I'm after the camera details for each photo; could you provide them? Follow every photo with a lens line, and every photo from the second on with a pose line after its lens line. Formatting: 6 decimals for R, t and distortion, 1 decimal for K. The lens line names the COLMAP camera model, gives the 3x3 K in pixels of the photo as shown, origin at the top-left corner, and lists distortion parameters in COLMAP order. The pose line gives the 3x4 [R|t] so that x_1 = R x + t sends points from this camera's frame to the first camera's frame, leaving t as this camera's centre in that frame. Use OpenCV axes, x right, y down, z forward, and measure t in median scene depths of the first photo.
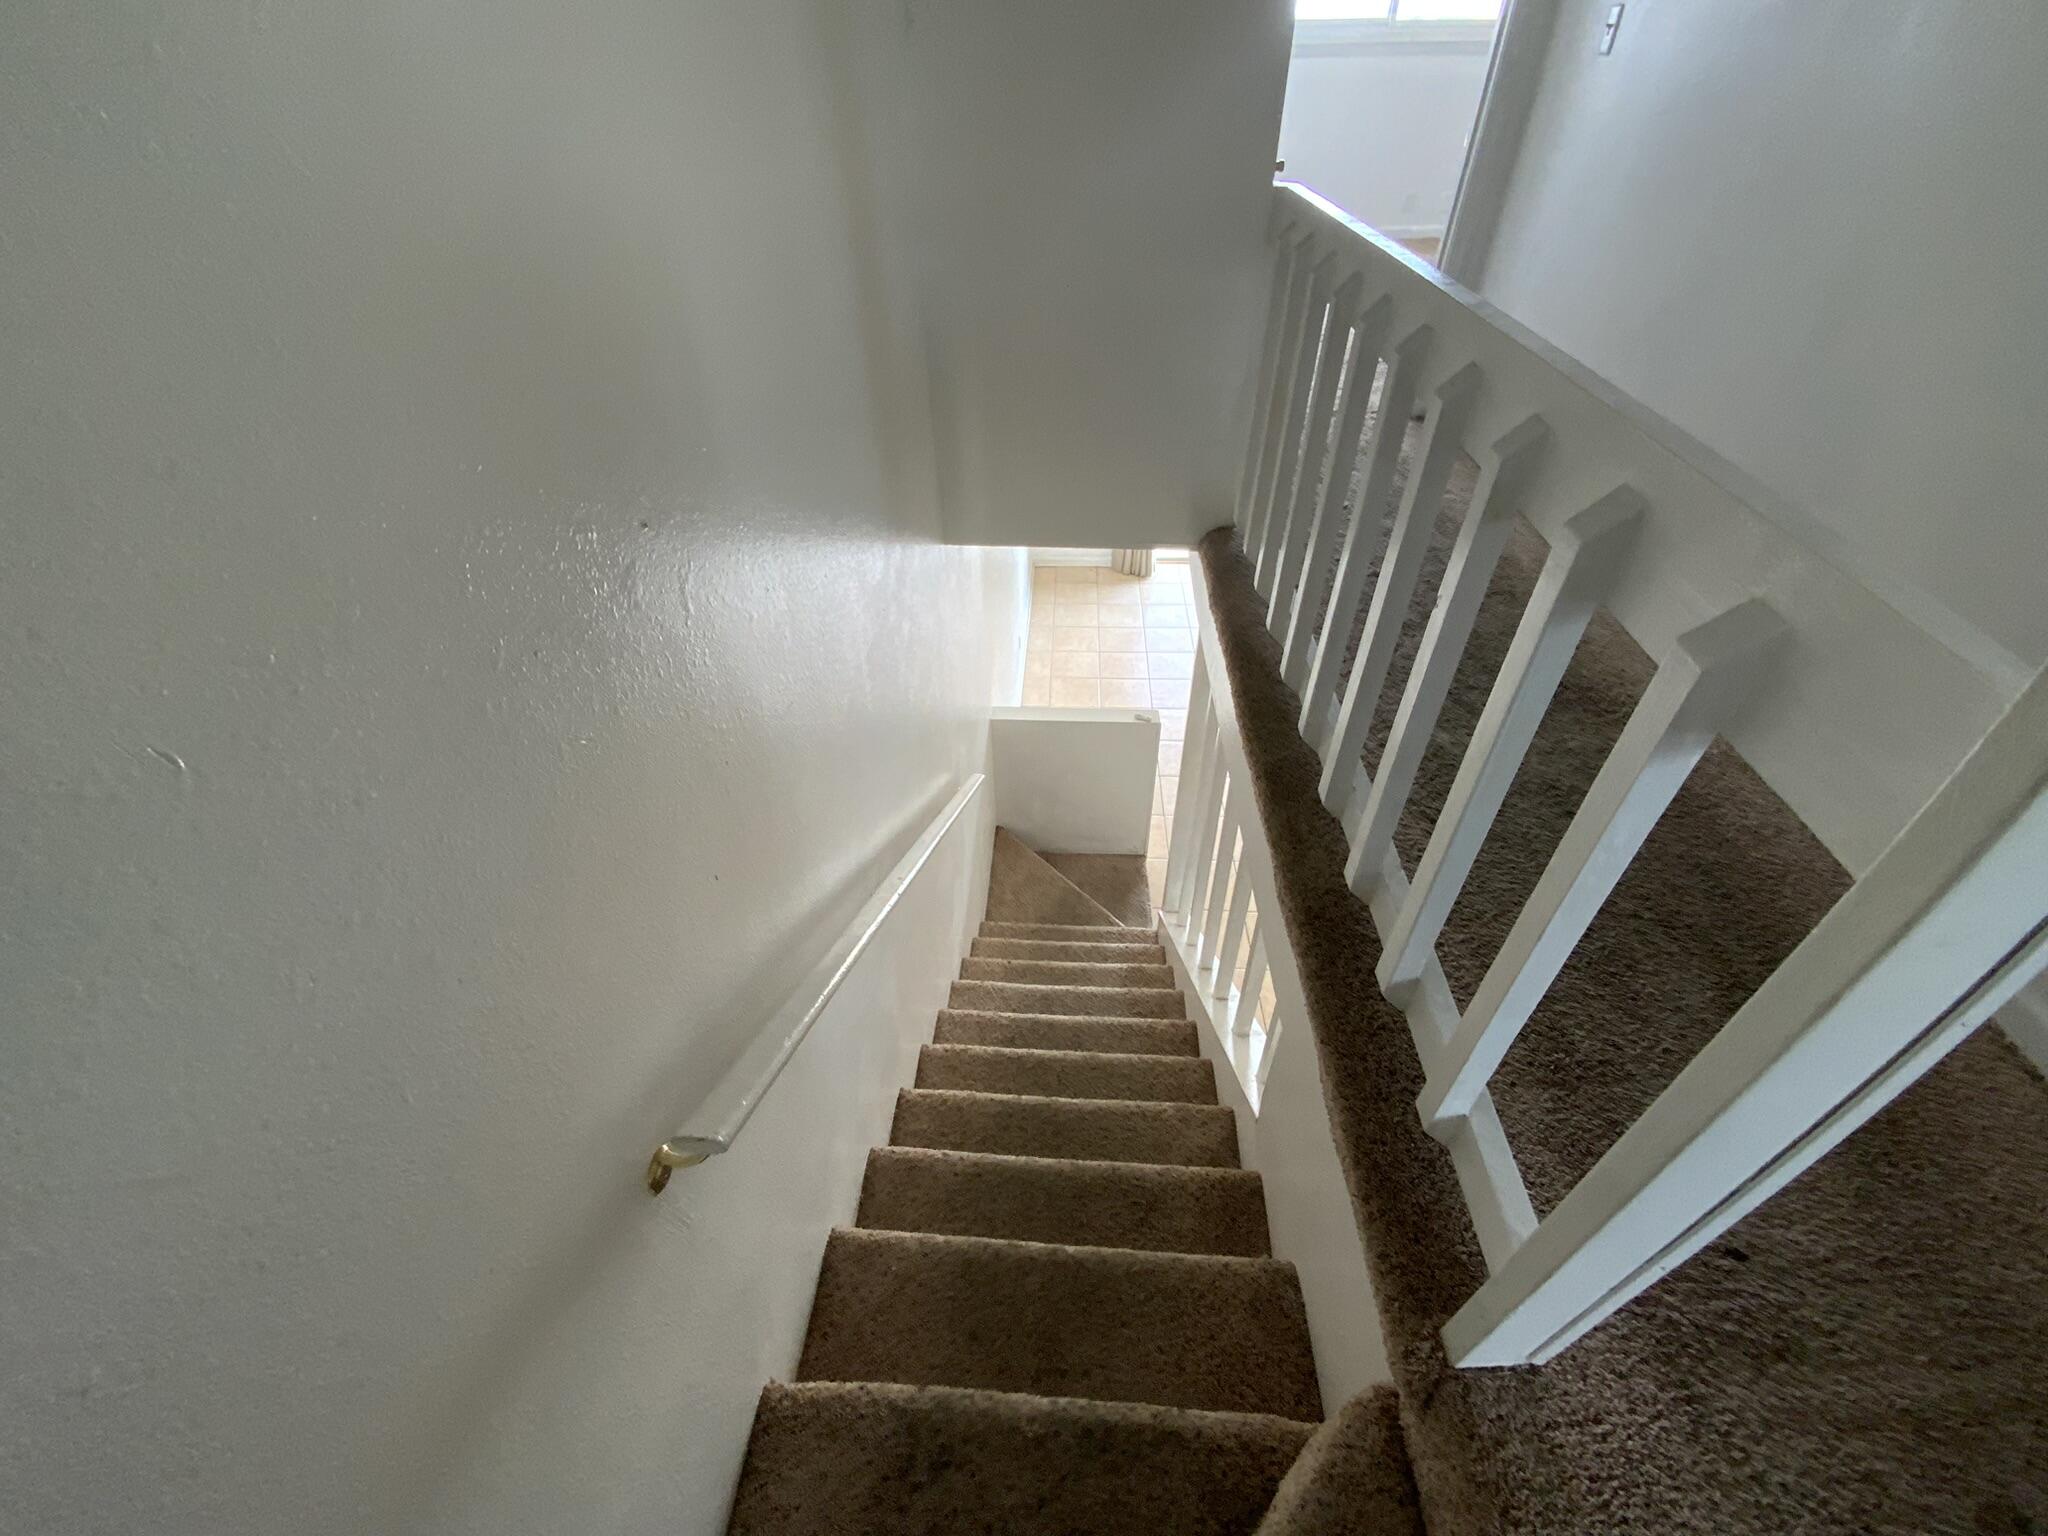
lens RADIAL K [[827.6, 0, 1024.0], [0, 827.6, 768.0], [0, 0, 1]] dist [0.000042, -0.000002]
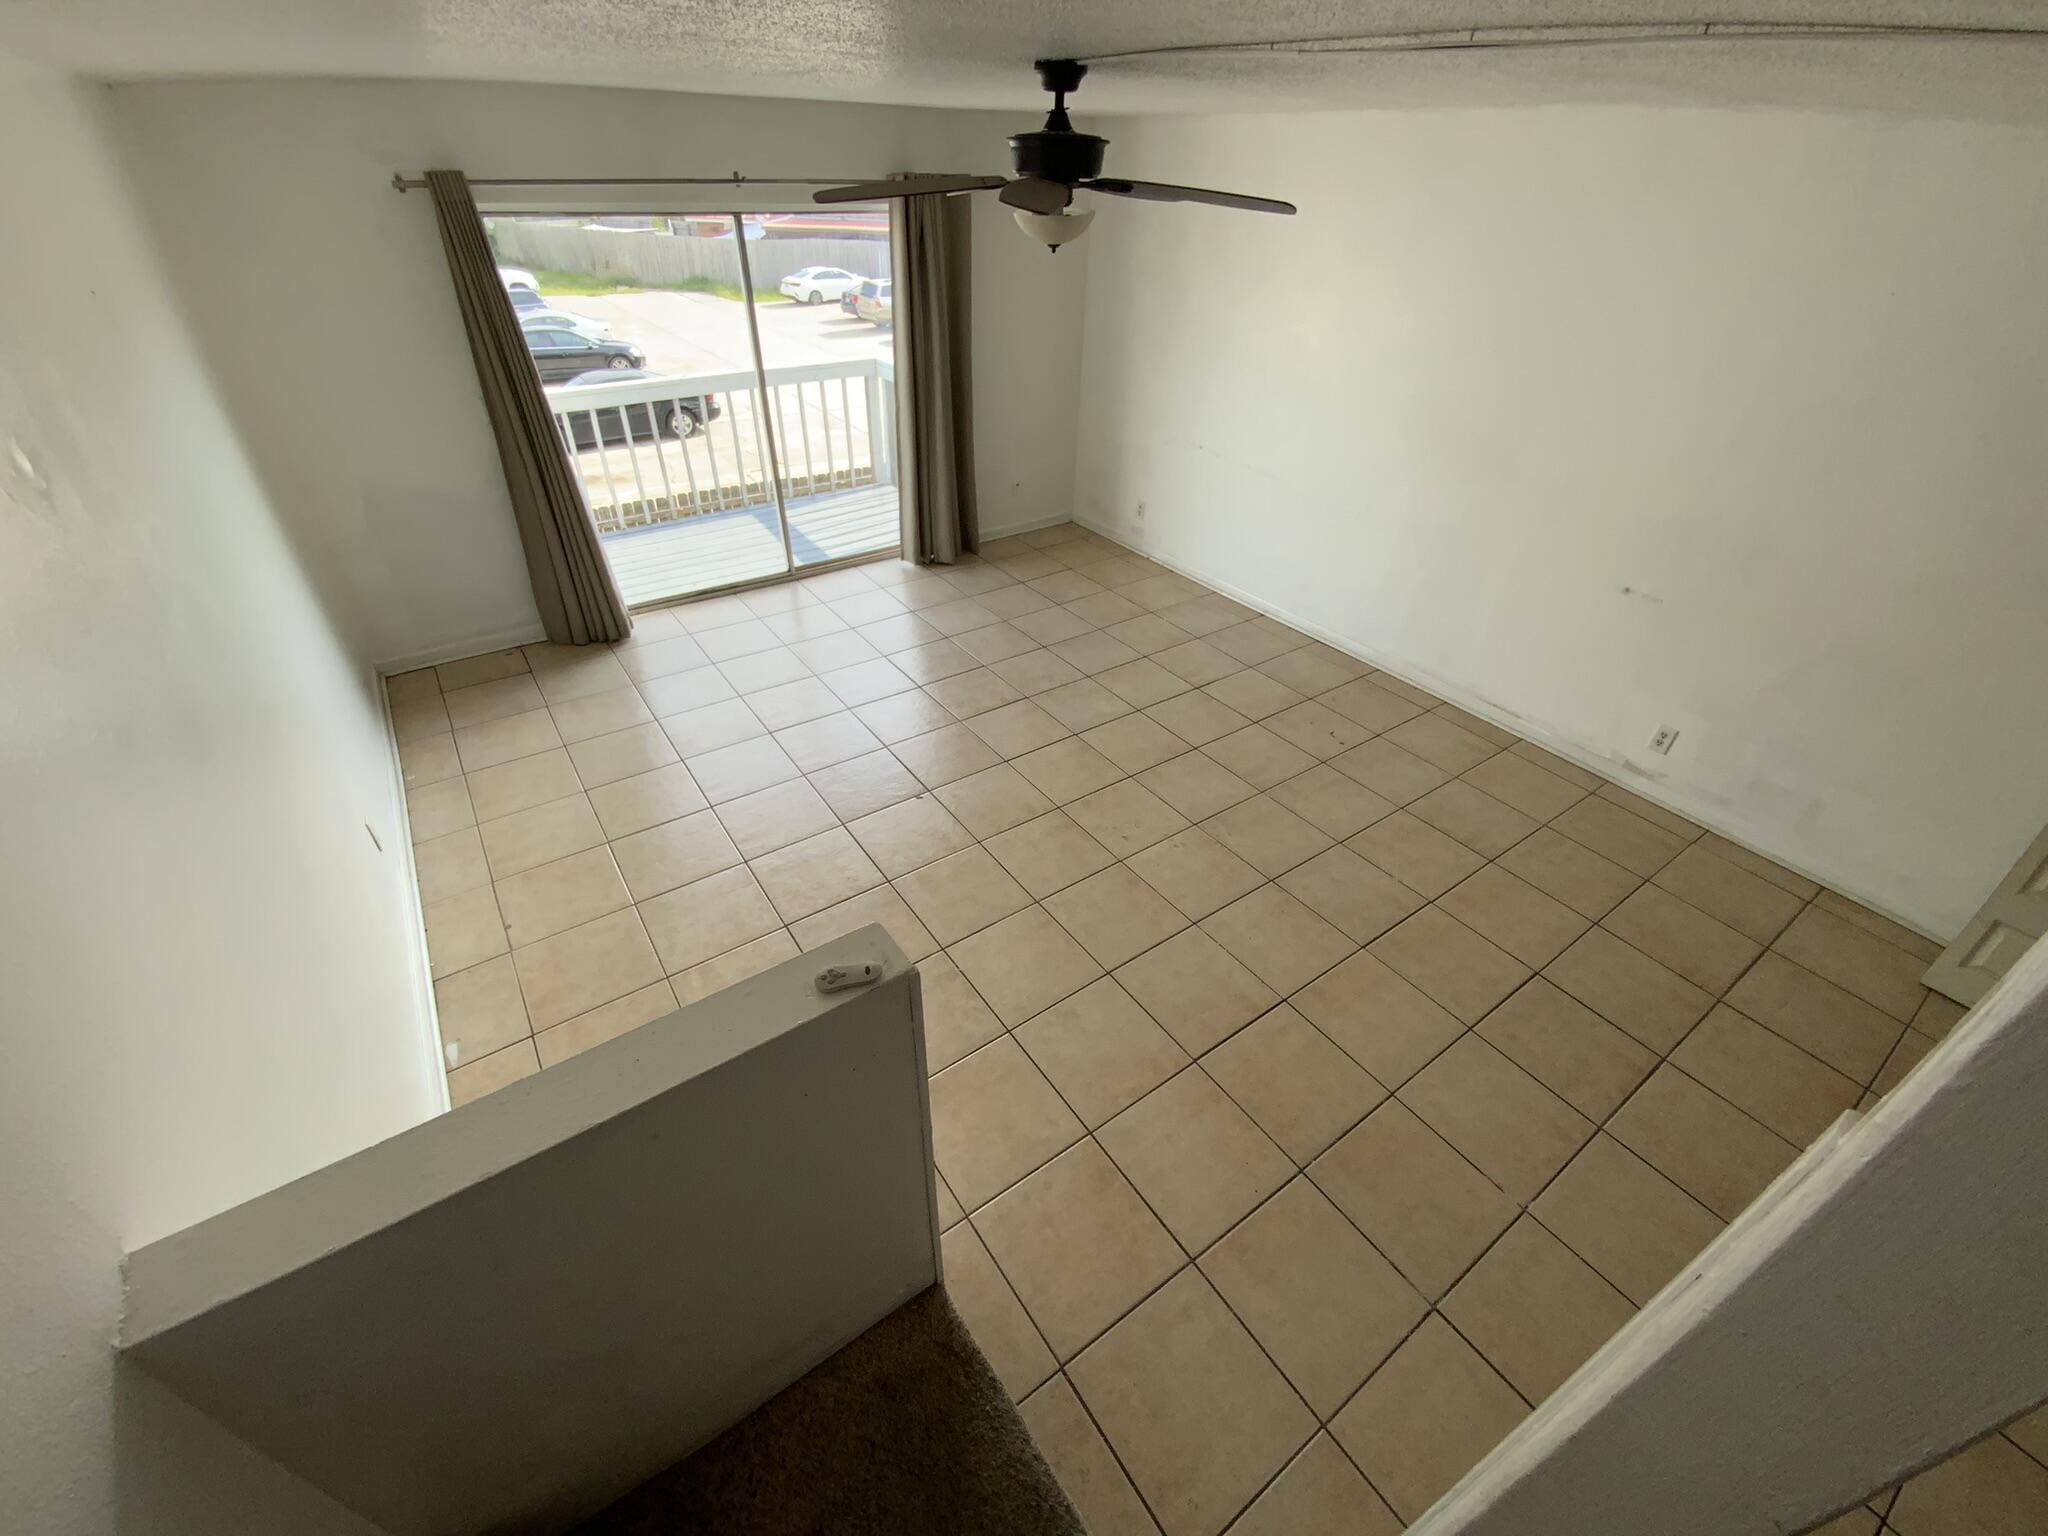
lens RADIAL K [[826.2, 0, 1024.0], [0, 826.2, 768.0], [0, 0, 1]] dist [0.000080, -0.000009]
pose [[0.783812, -0.332107, 0.524732, 0.042605], [0.374197, 0.926935, 0.027712, -0.069591], [-0.495596, 0.174632, 0.850816, 0.452788]]
